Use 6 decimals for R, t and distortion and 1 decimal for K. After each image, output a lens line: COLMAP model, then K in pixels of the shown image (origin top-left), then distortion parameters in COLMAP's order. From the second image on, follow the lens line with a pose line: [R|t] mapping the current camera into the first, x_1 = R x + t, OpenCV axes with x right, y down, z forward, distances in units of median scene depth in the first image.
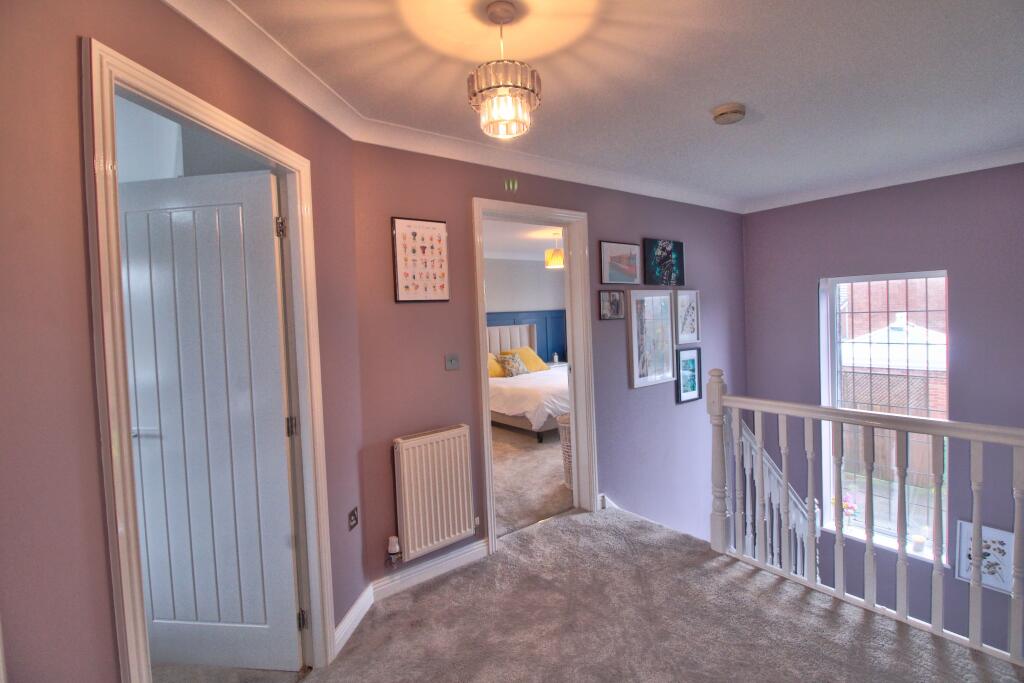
lens RADIAL K [[481.4, 0, 513.0], [0, 481.4, 337.0], [0, 0, 1]] dist [-0.004857, -0.005595]
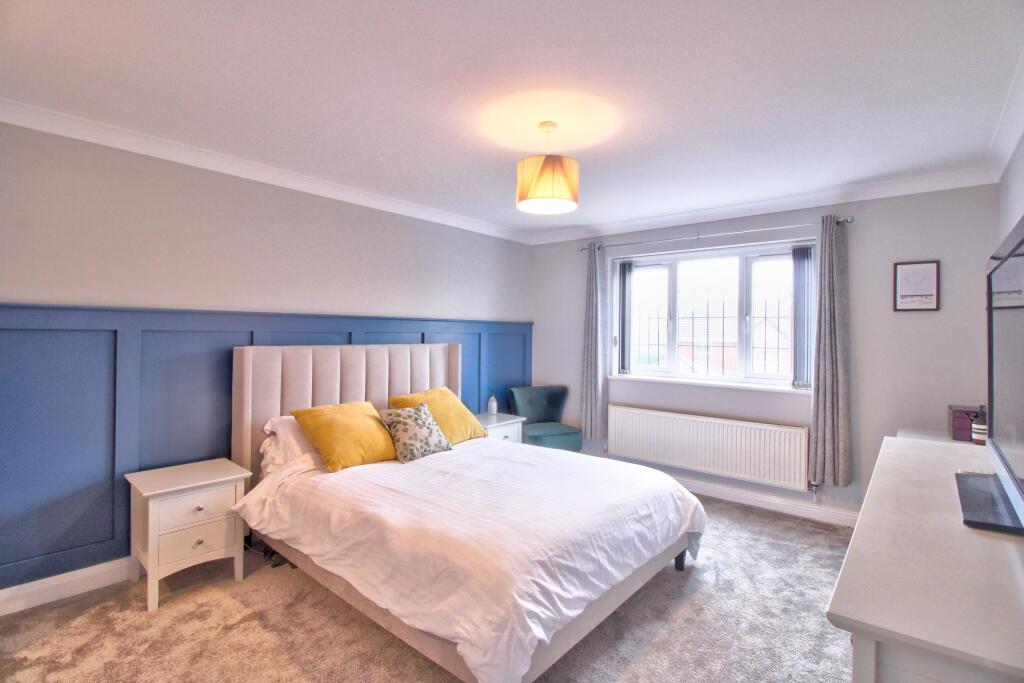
lens RADIAL K [[481.4, 0, 520.0], [0, 481.4, 335.1], [0, 0, 1]] dist [-0.004857, -0.005595]
pose [[0.973339, 0.053038, 0.223156, -0.009848], [-0.042319, 0.997721, -0.052548, -0.011713], [-0.225435, 0.041703, 0.973365, 0.515472]]
